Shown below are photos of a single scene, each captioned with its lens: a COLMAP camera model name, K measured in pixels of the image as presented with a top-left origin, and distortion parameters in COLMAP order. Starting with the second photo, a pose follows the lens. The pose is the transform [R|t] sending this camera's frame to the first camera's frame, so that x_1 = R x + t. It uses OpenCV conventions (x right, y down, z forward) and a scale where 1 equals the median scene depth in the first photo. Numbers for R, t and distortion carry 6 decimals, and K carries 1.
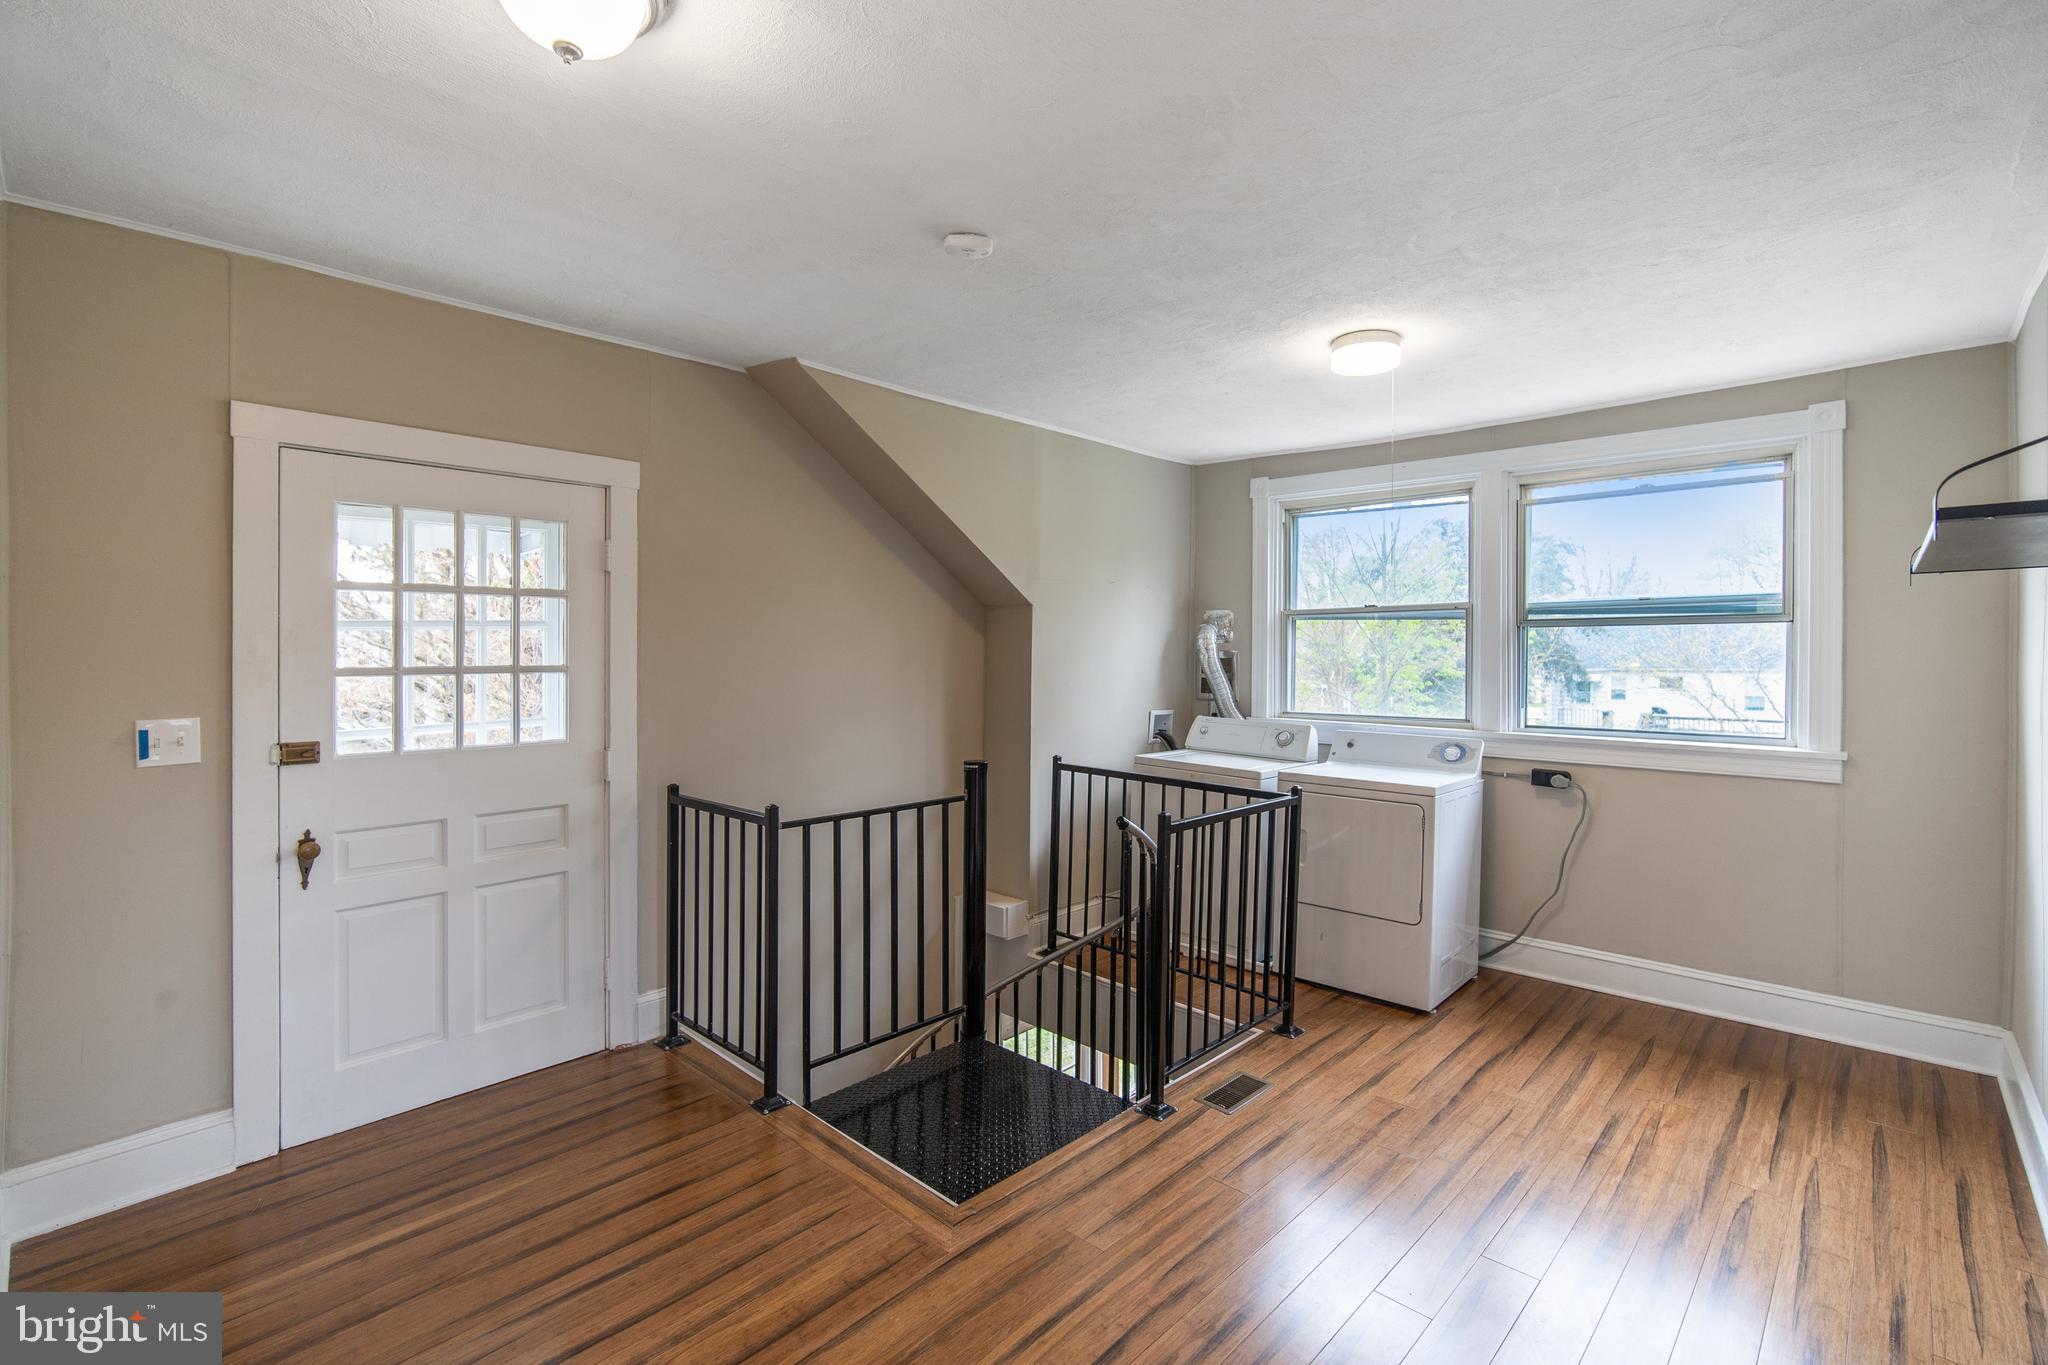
lens RADIAL K [[913.0, 0, 1022.1], [0, 913.0, 677.2], [0, 0, 1]] dist [-0.005371, 0.001379]
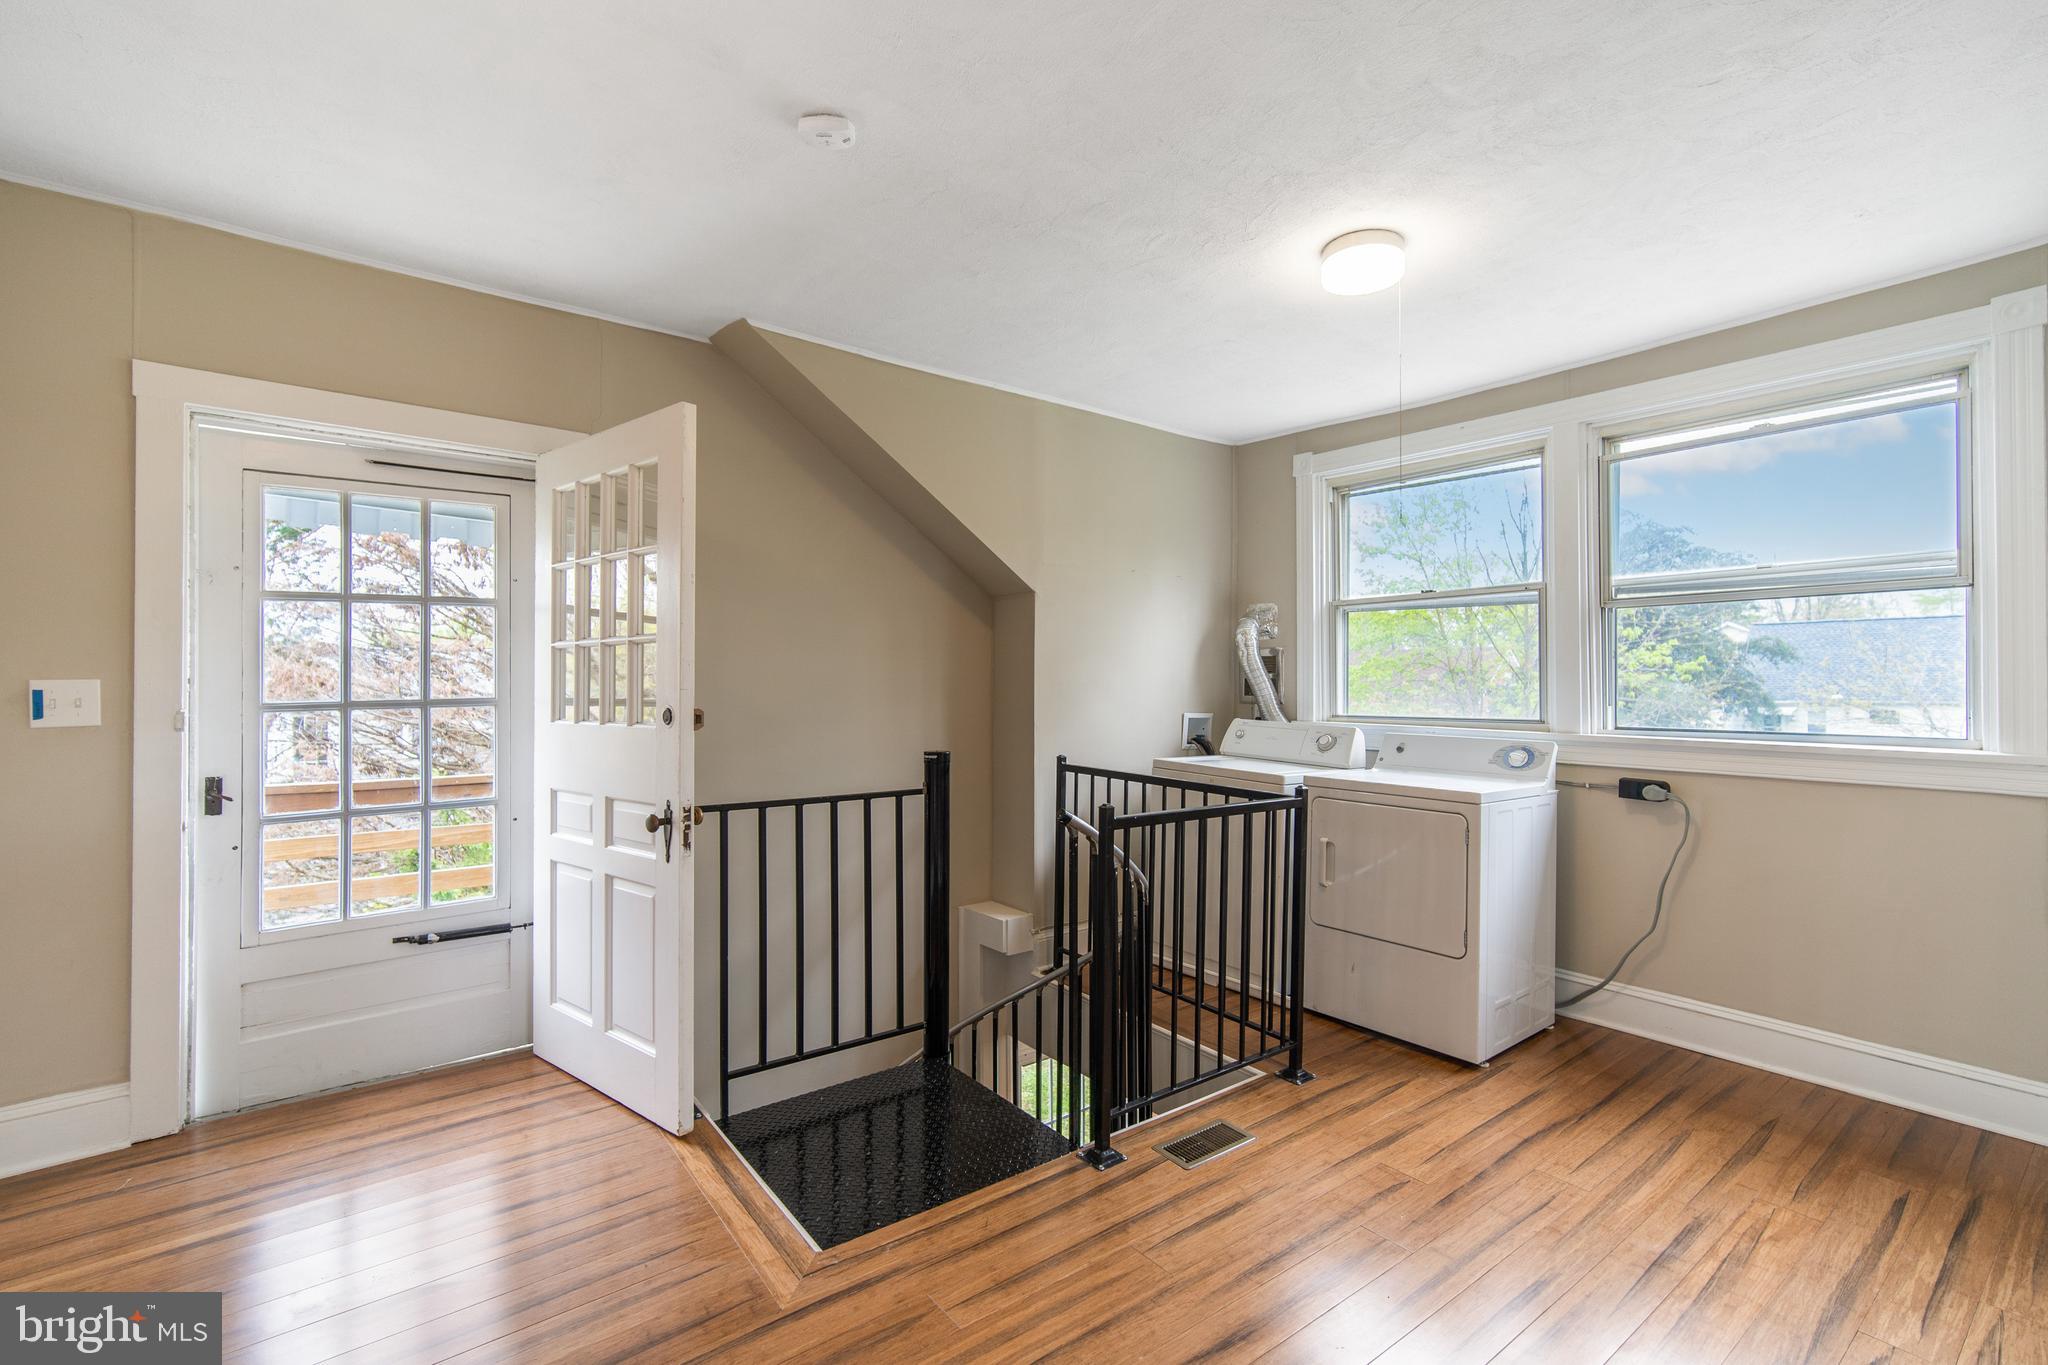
lens RADIAL K [[893.2, 0, 1020.2], [0, 893.2, 687.8], [0, 0, 1]] dist [0.003779, 0.003222]
pose [[0.988575, 0.004267, -0.150671, 0.183522], [-0.007740, 0.999718, -0.022472, 0.052898], [0.150533, 0.023381, 0.988329, 0.143793]]
